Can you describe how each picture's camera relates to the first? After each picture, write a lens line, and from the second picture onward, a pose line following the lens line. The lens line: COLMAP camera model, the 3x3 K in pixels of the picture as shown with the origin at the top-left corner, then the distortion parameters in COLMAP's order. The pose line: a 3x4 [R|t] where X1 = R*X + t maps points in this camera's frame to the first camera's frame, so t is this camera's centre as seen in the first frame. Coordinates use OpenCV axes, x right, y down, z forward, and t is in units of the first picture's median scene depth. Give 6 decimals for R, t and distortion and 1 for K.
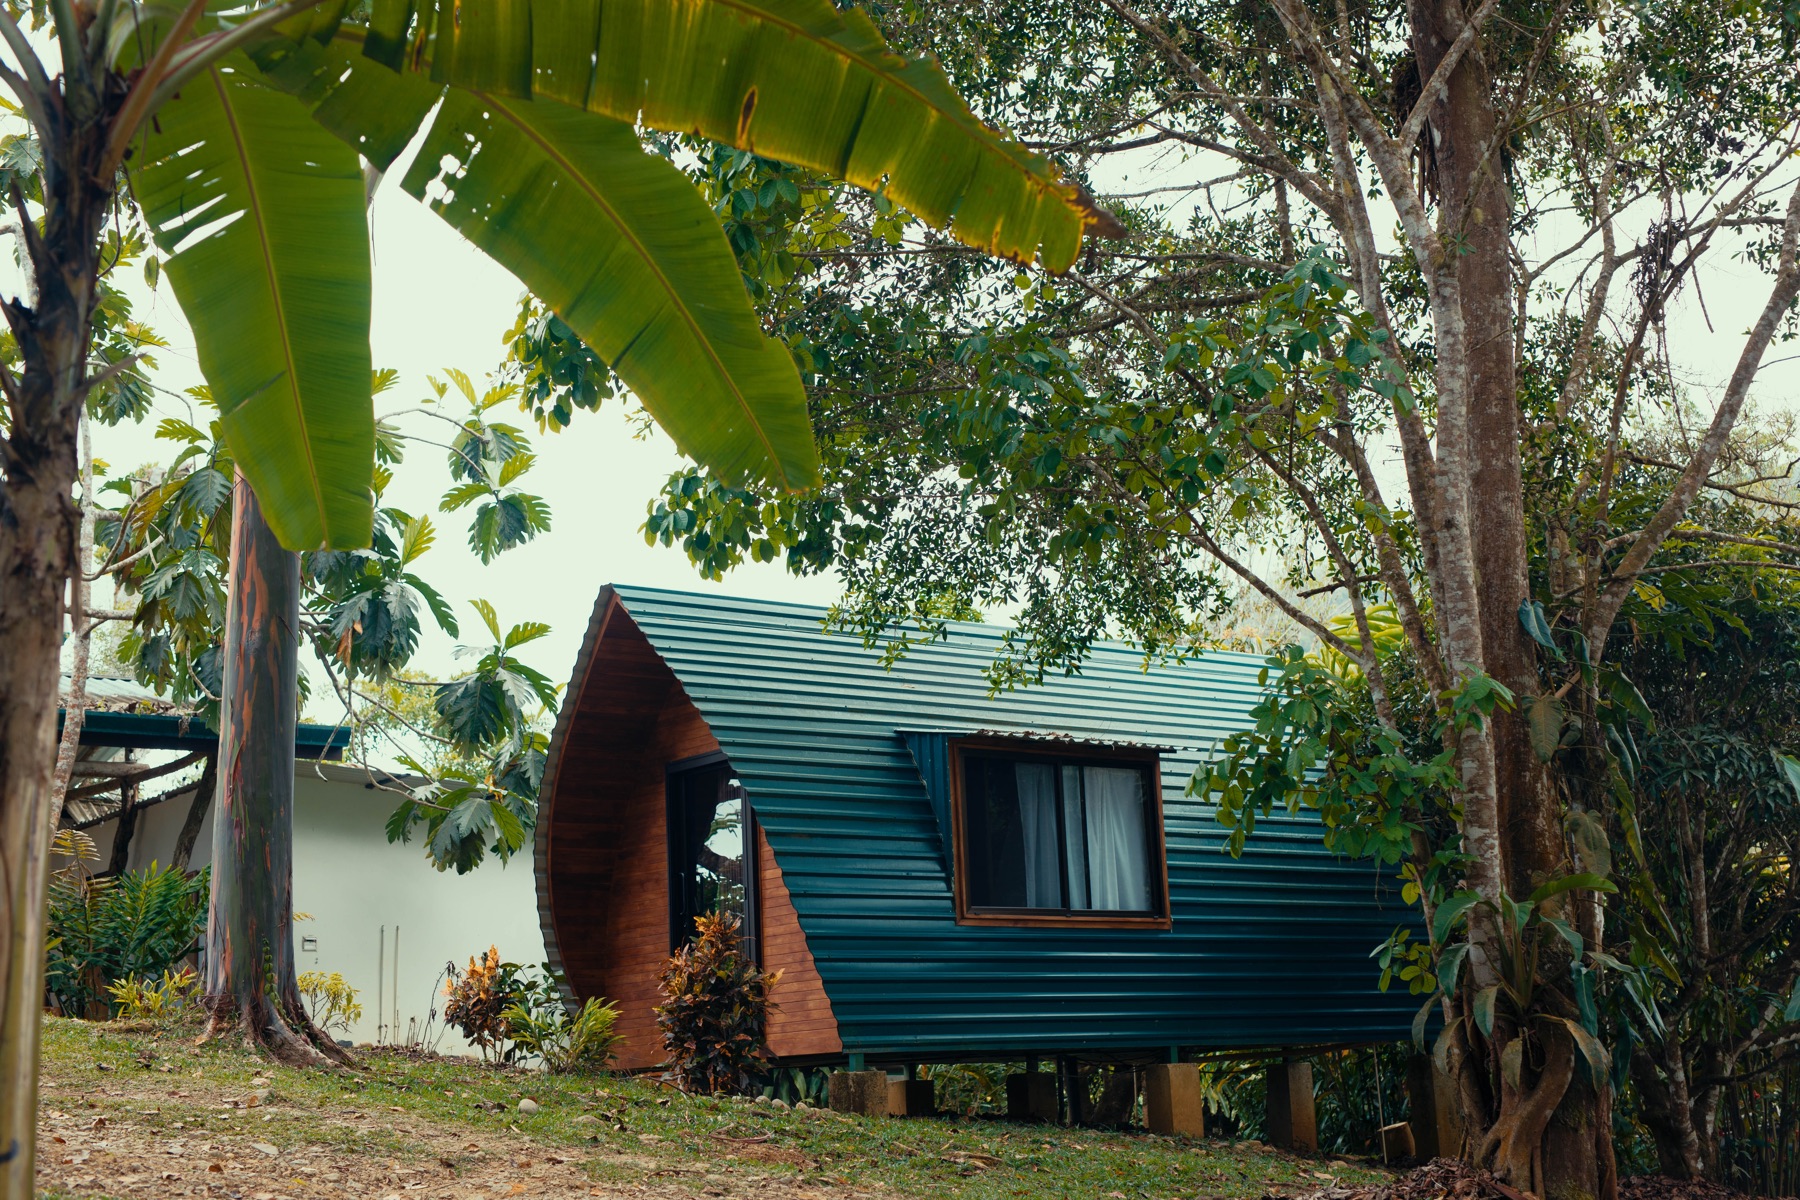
lens RADIAL K [[2505.6, 0, 900.0], [0, 2505.6, 600.0], [0, 0, 1]] dist [0.026512, 0.108640]
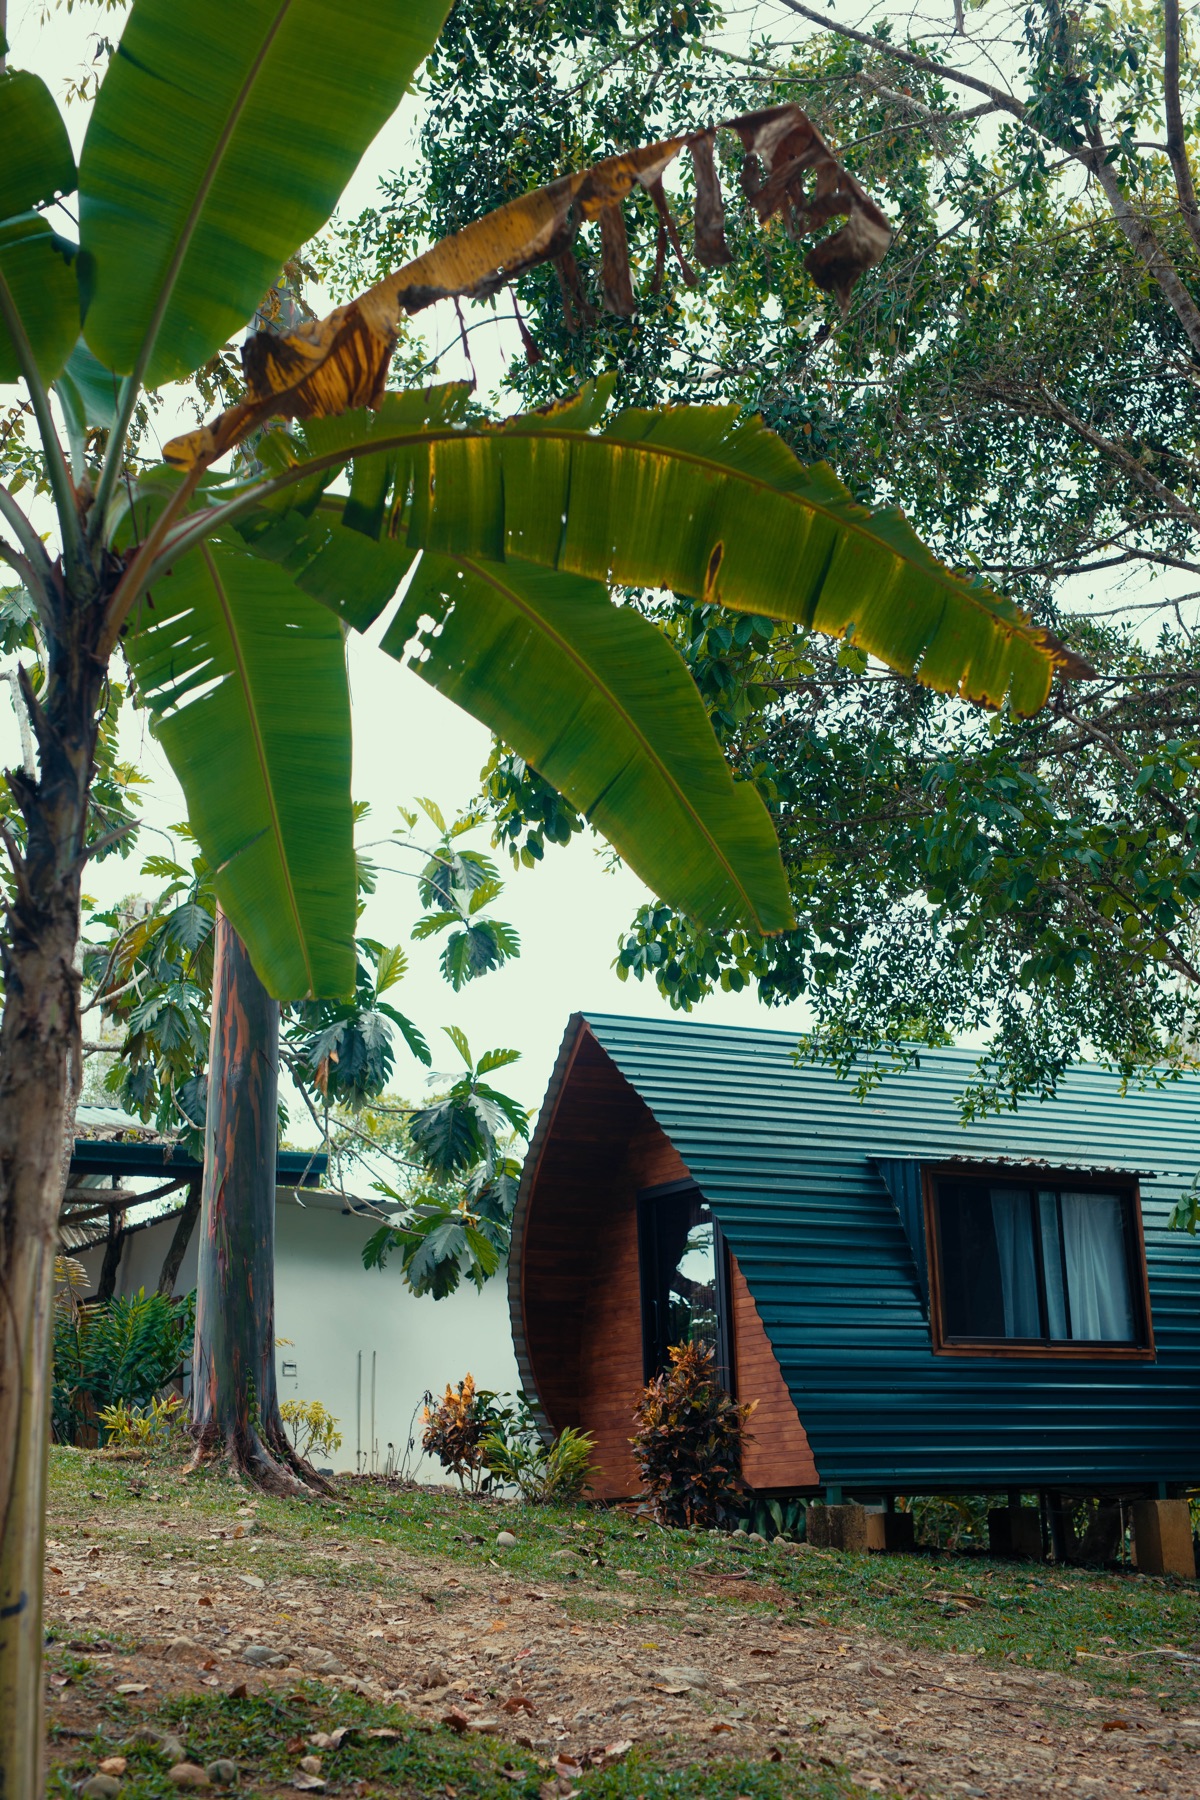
lens RADIAL K [[2505.6, 0, 595.0], [0, 2505.6, 907.4], [0, 0, 1]] dist [0.026512, 0.108640]
pose [[0.994067, -0.016908, -0.107444, -0.000710], [0.012133, 0.998916, -0.044944, -0.003496], [0.108088, 0.043374, 0.993195, -0.001923]]
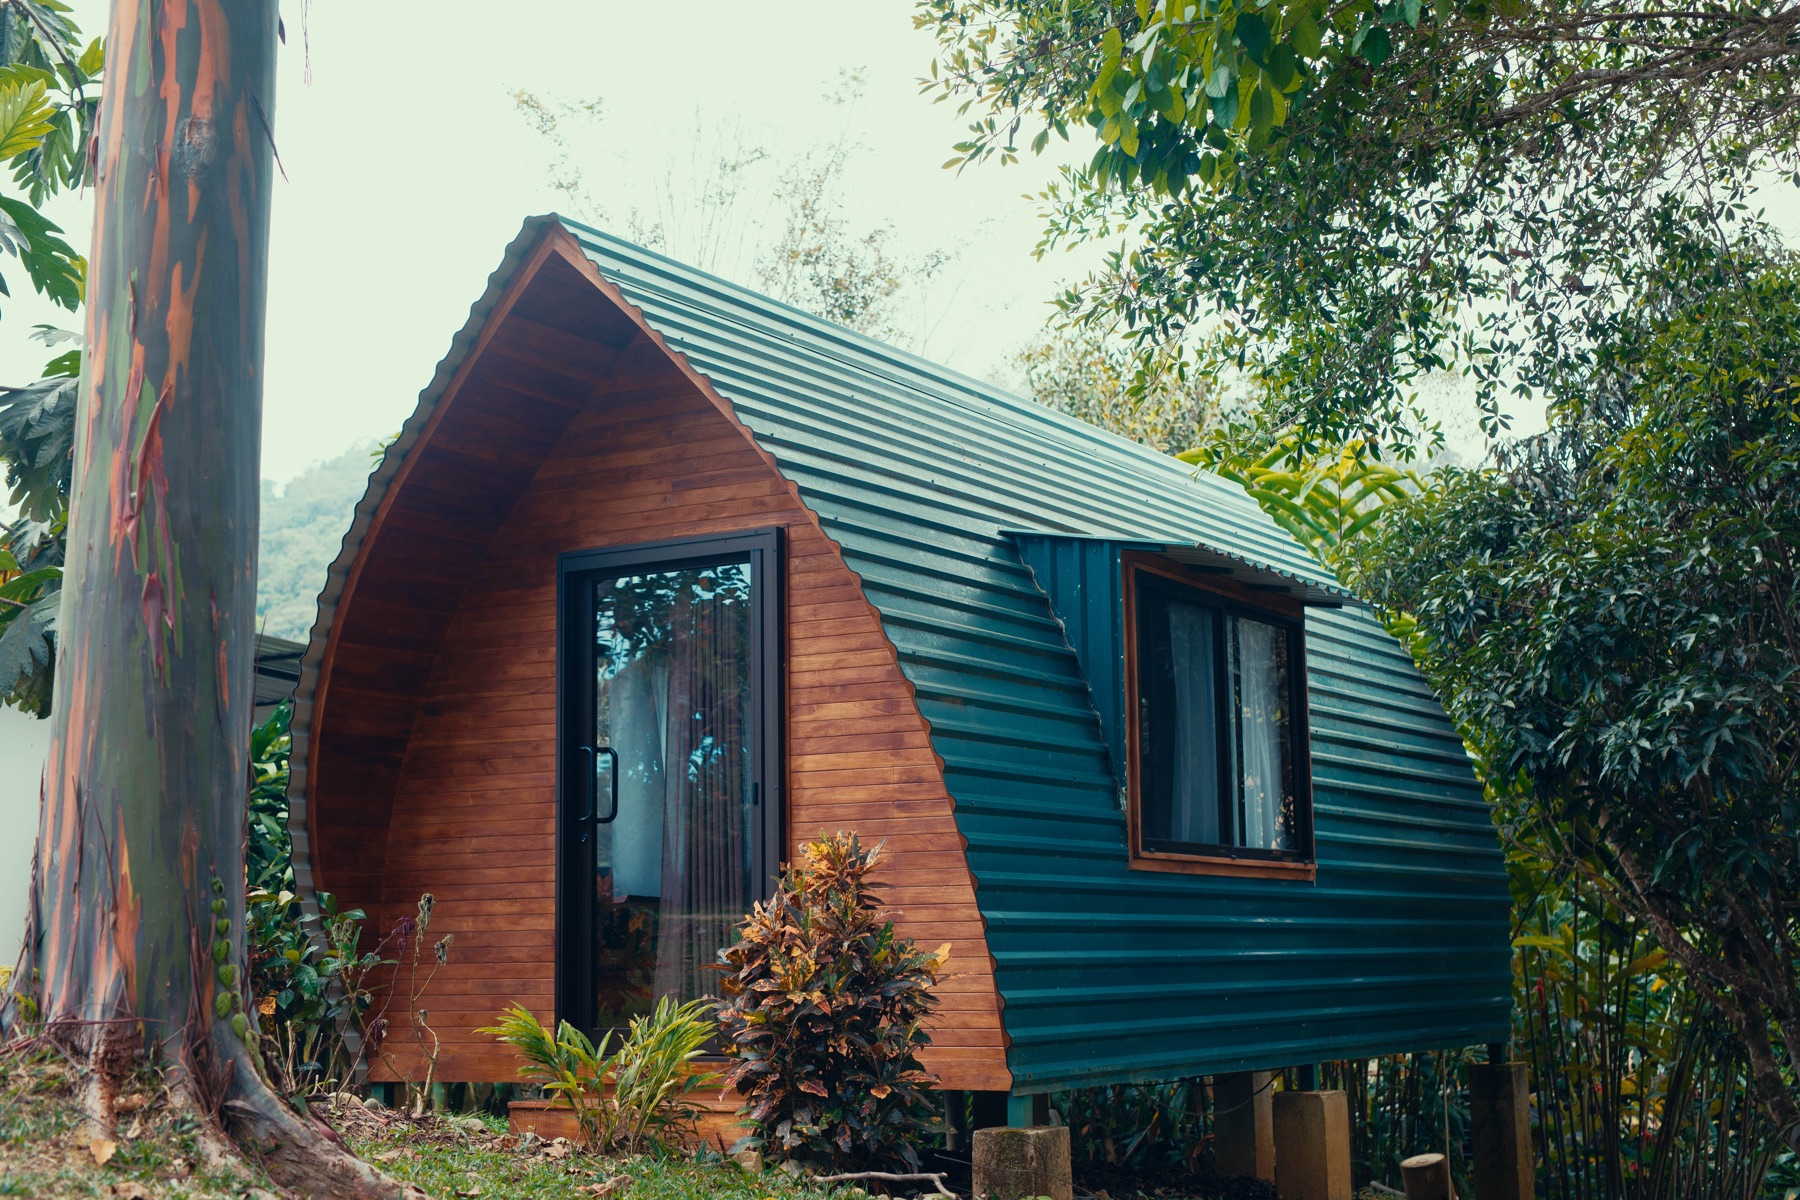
lens RADIAL K [[2505.6, 0, 900.0], [0, 2505.6, 600.0], [0, 0, 1]] dist [0.026512, 0.108640]
pose [[0.929893, 0.081305, 0.358732, -0.251020], [-0.098916, 0.994613, 0.030983, 0.056340], [-0.354281, -0.064296, 0.932926, 0.494126]]
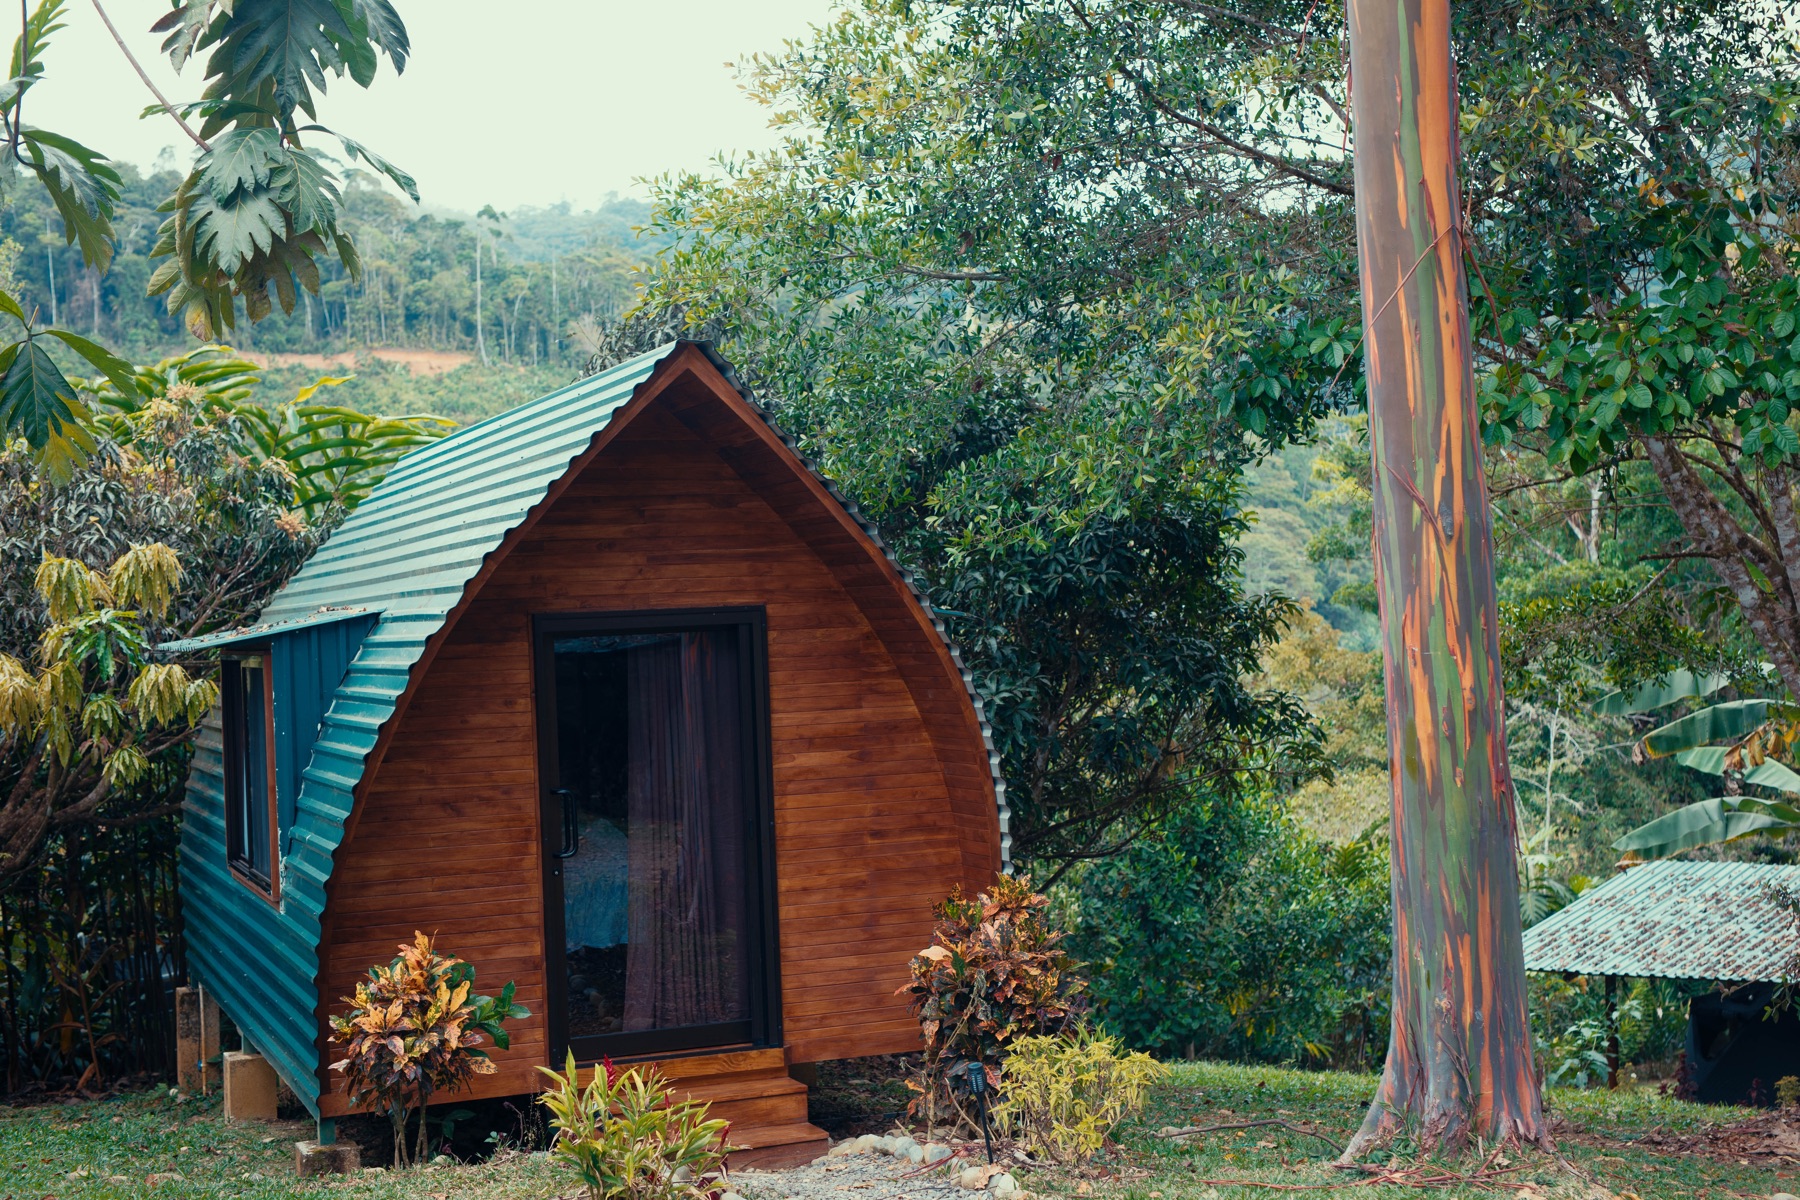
lens RADIAL K [[2505.6, 0, 900.0], [0, 2505.6, 600.0], [0, 0, 1]] dist [0.026512, 0.108640]
pose [[0.289843, 0.038663, 0.956293, -0.727185], [-0.164491, 0.986328, 0.009978, 0.045694], [-0.942833, -0.160194, 0.292240, 0.811849]]
